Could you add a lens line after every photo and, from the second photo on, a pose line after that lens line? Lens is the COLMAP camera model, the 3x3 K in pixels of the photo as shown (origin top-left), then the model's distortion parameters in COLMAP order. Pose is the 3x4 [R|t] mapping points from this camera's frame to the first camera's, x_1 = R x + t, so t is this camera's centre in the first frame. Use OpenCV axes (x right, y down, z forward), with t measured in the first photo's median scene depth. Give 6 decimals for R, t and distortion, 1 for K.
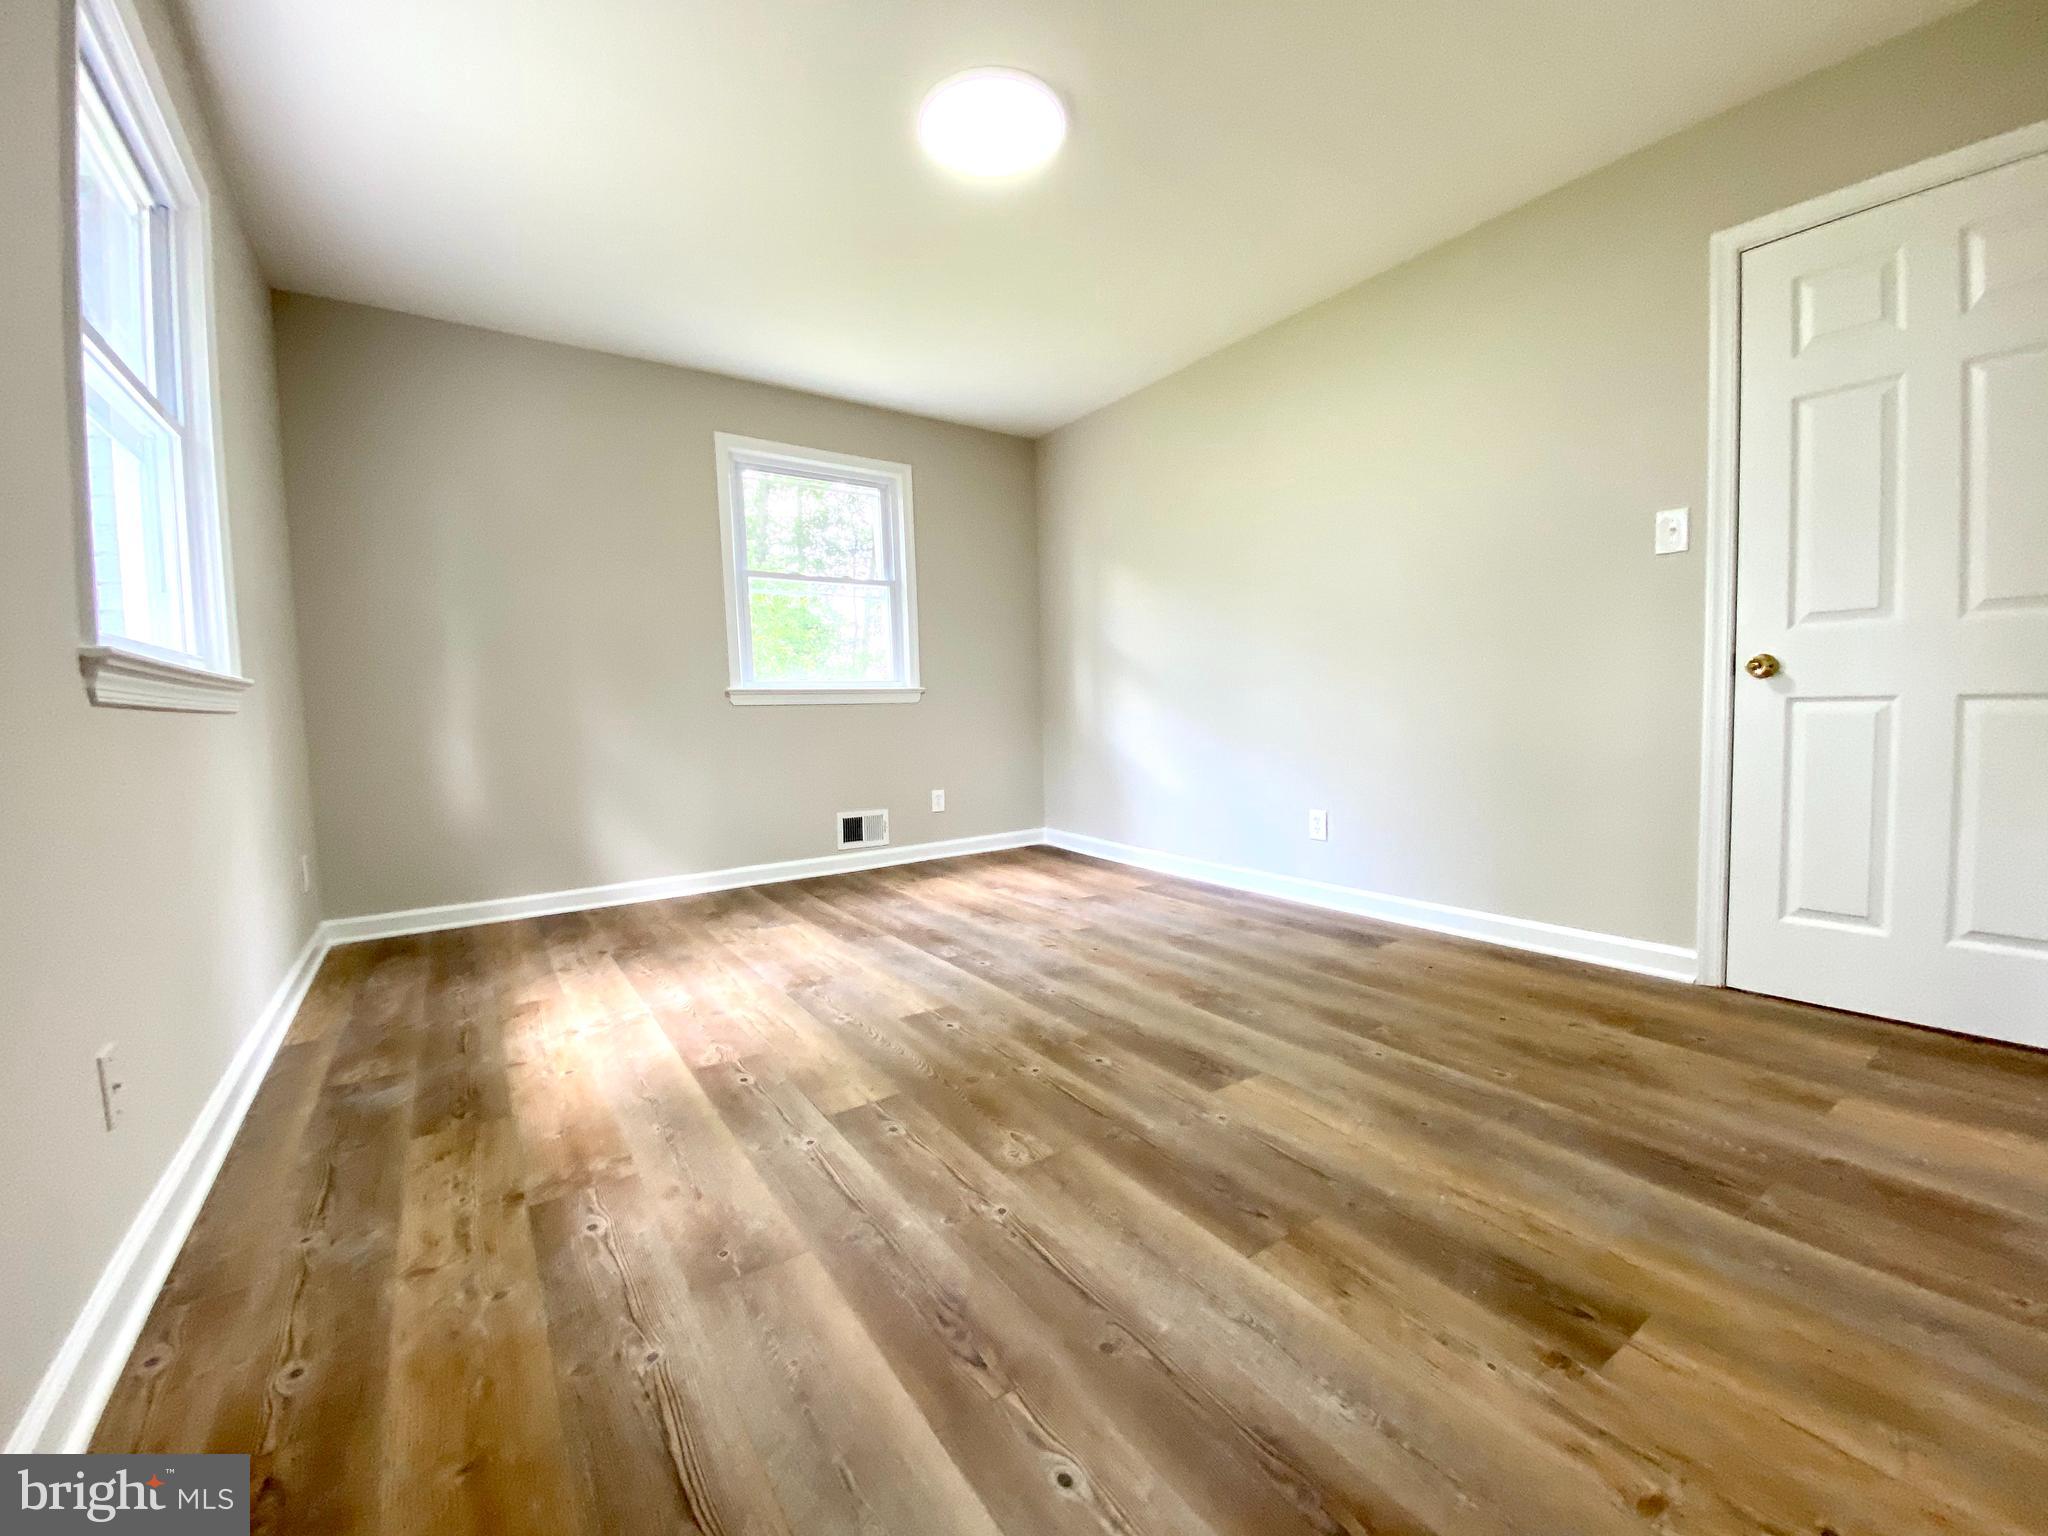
lens RADIAL K [[829.7, 0, 1016.0], [0, 829.7, 768.3], [0, 0, 1]] dist [0.021822, -0.019644]
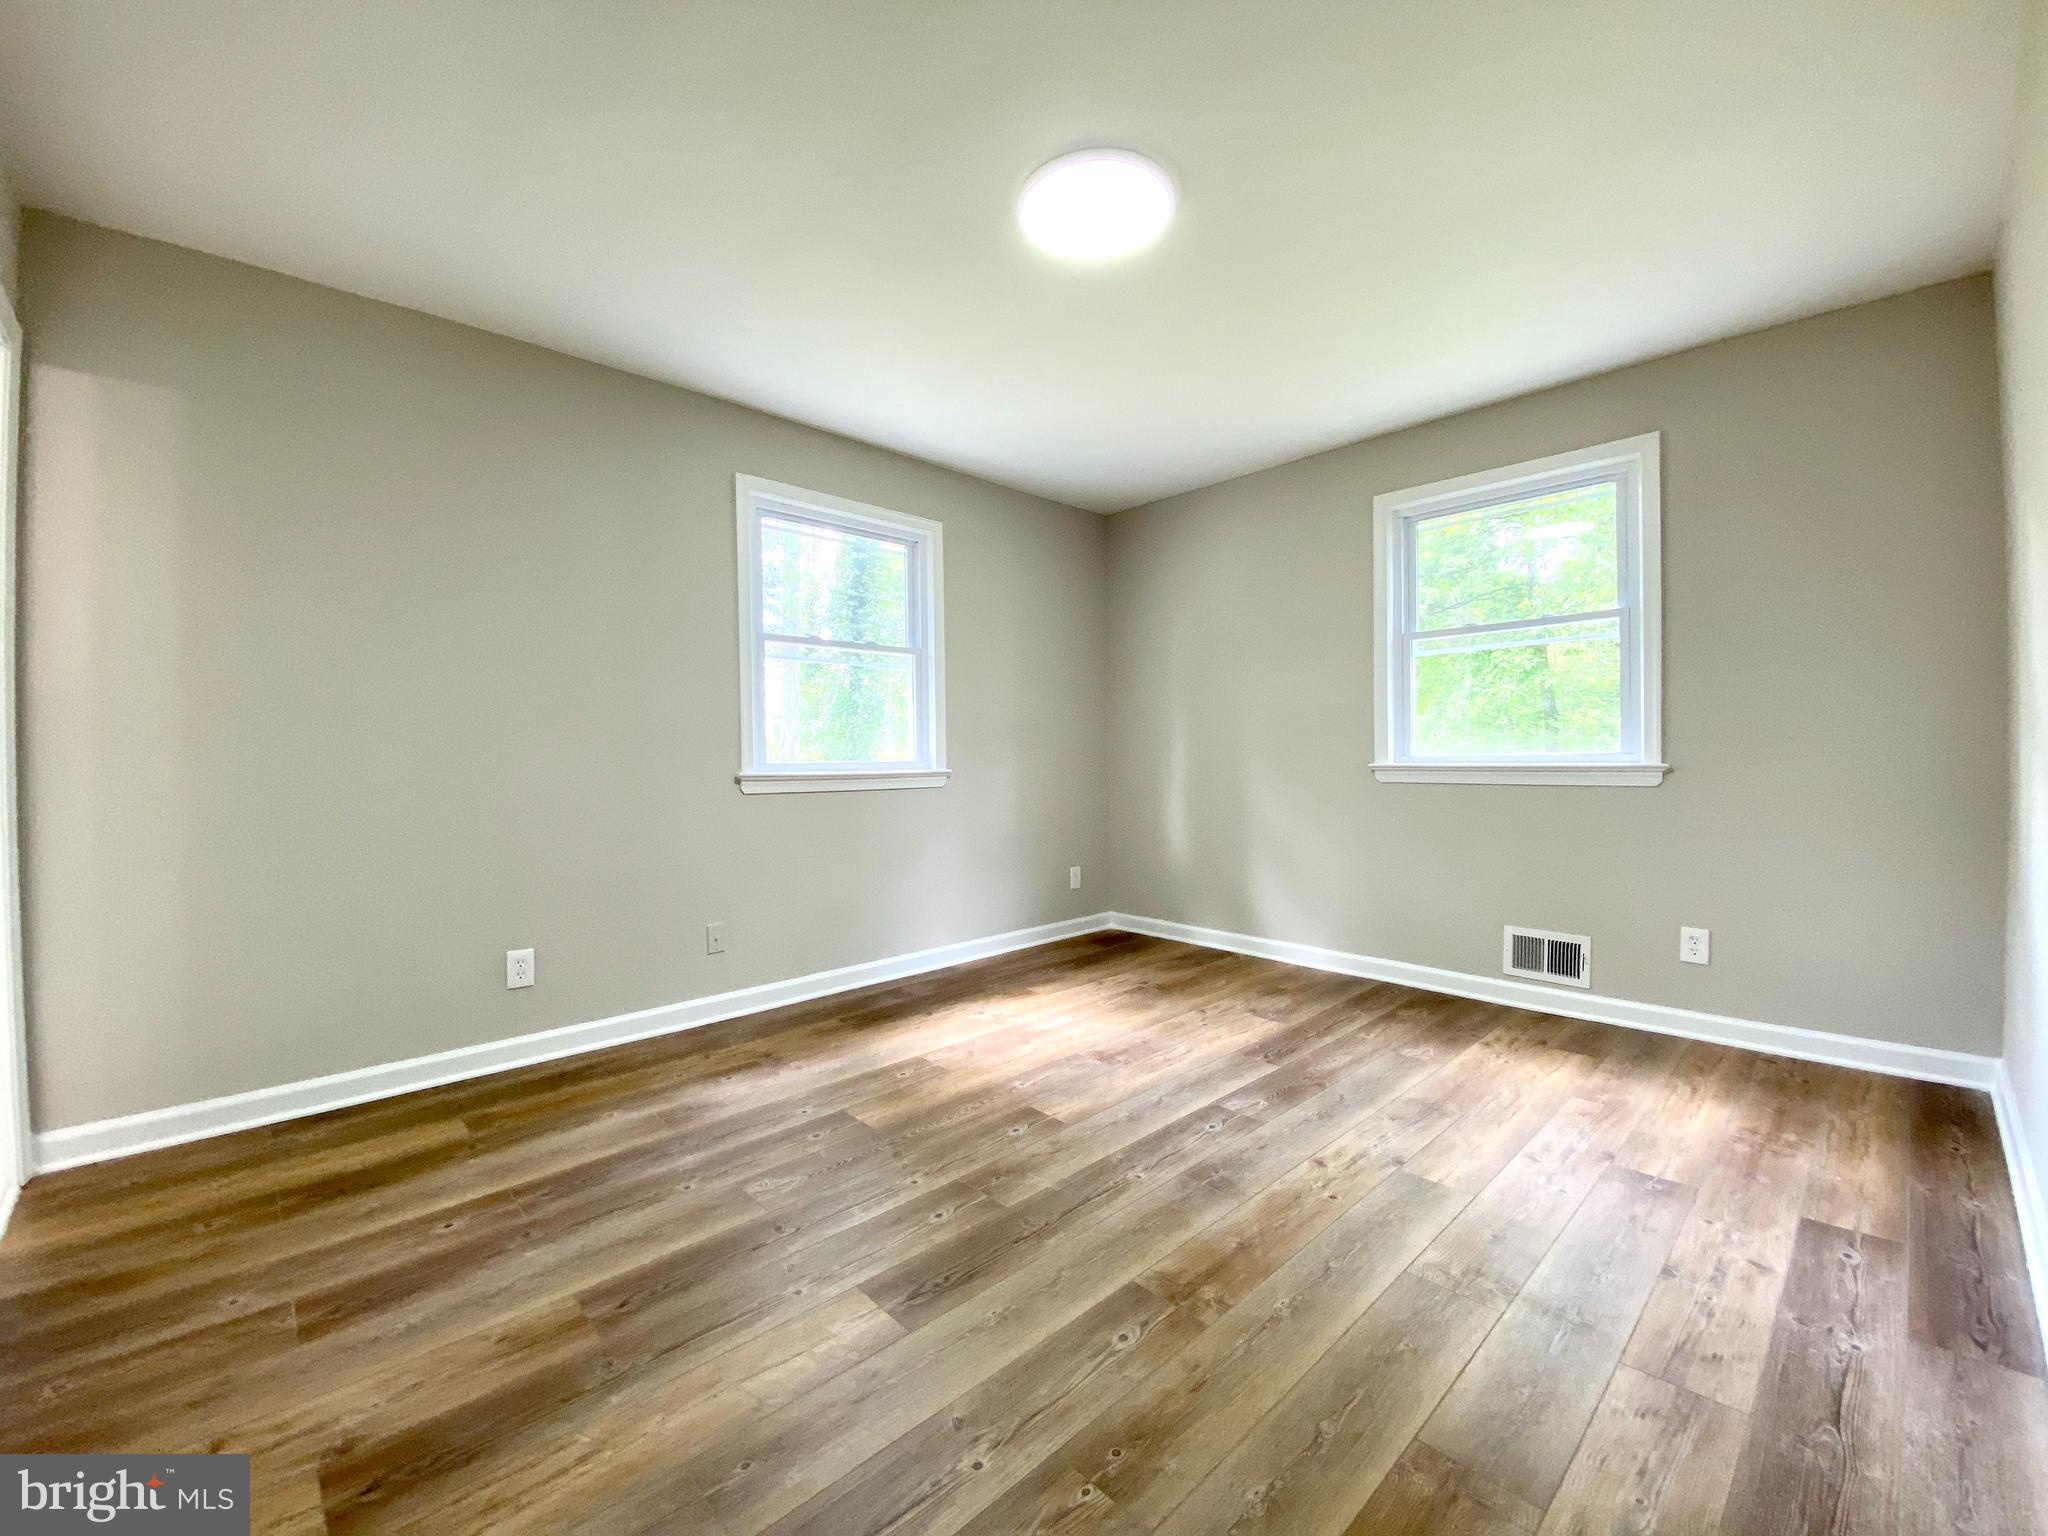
lens RADIAL K [[829.7, 0, 1016.0], [0, 829.7, 768.3], [0, 0, 1]] dist [0.021822, -0.019644]
pose [[0.161767, 0.046119, -0.985751, 0.855935], [-0.066474, 0.997148, 0.035744, -0.162875], [0.984587, 0.059745, 0.164372, 0.752234]]
